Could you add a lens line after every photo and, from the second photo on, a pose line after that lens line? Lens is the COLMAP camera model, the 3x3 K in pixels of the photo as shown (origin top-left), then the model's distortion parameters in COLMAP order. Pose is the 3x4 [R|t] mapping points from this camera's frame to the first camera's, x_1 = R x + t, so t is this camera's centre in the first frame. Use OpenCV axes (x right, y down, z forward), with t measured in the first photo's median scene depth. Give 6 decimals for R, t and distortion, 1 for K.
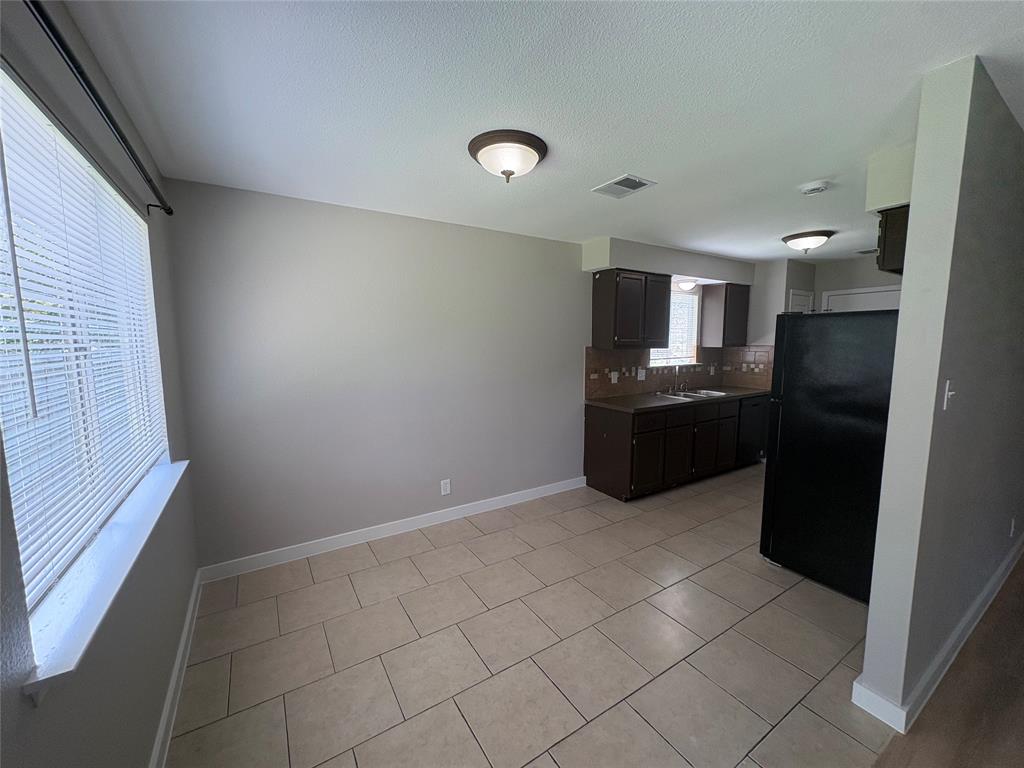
lens RADIAL K [[407.4, 0, 514.0], [0, 407.4, 381.9], [0, 0, 1]] dist [0.000275, 0.000014]
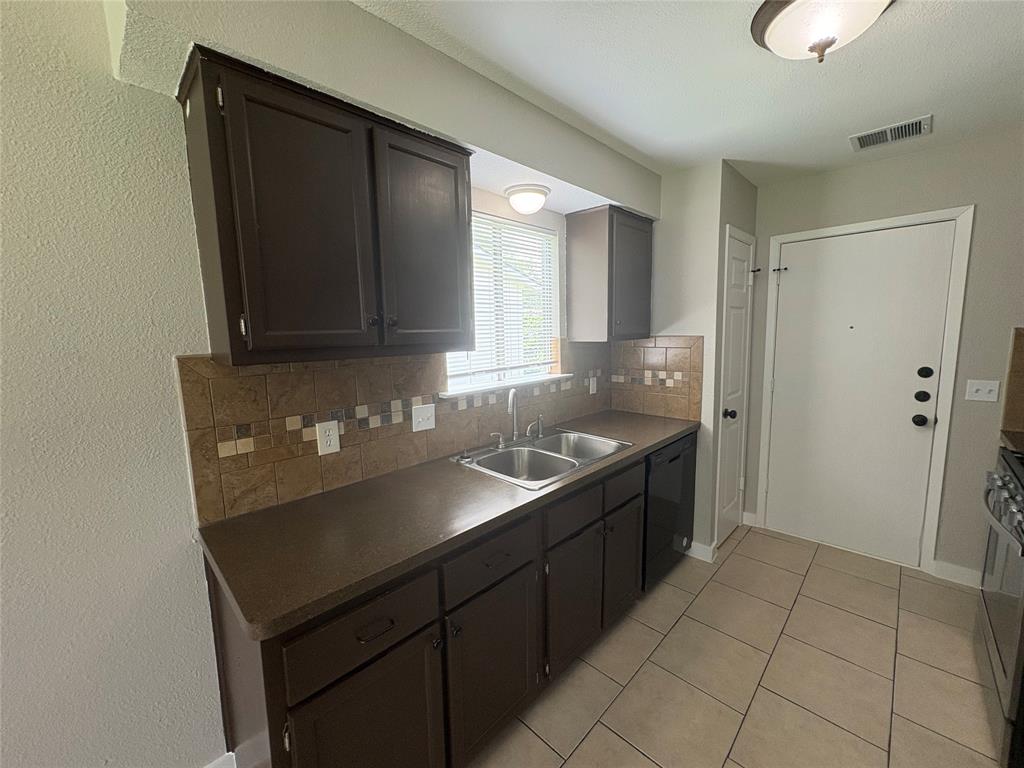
lens RADIAL K [[407.4, 0, 511.9], [0, 407.4, 381.8], [0, 0, 1]] dist [0.000275, 0.000014]
pose [[0.974354, -0.048429, 0.219746, 0.296220], [0.044384, 0.998743, 0.023311, -0.054756], [-0.220599, -0.012960, 0.975279, 0.560752]]
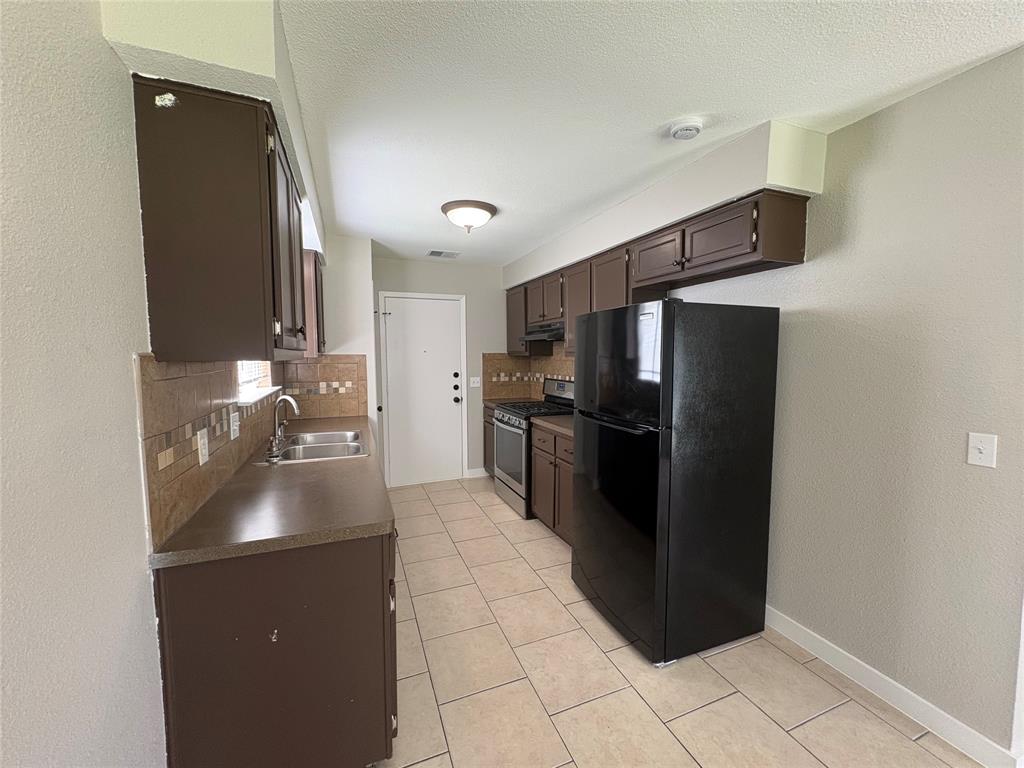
lens RADIAL K [[407.4, 0, 513.5], [0, 407.4, 381.1], [0, 0, 1]] dist [0.000275, 0.000014]
pose [[0.187479, -0.064824, 0.980127, -0.029608], [0.106093, 0.993319, 0.045403, -0.047453], [-0.976522, 0.095472, 0.193104, 0.613698]]
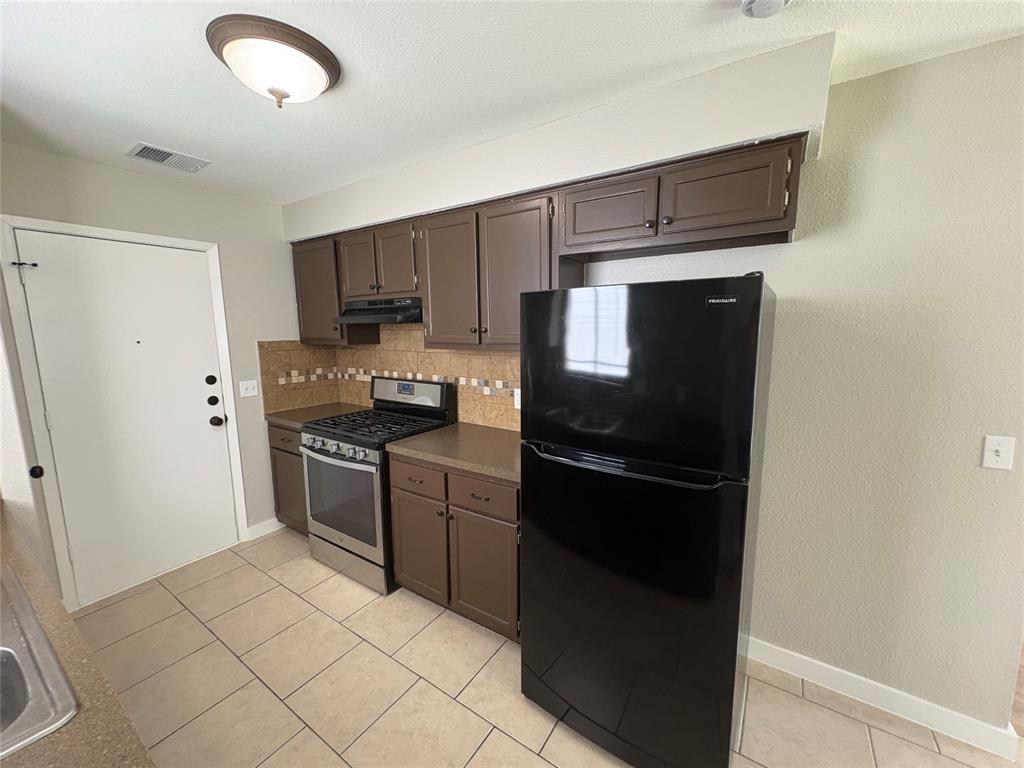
lens RADIAL K [[407.4, 0, 512.9], [0, 407.4, 382.8], [0, 0, 1]] dist [0.000275, 0.000014]
pose [[-0.397978, -0.120602, 0.909433, 0.202841], [0.104437, 0.978921, 0.175520, -0.084720], [-0.911431, 0.164832, -0.376993, 0.762003]]
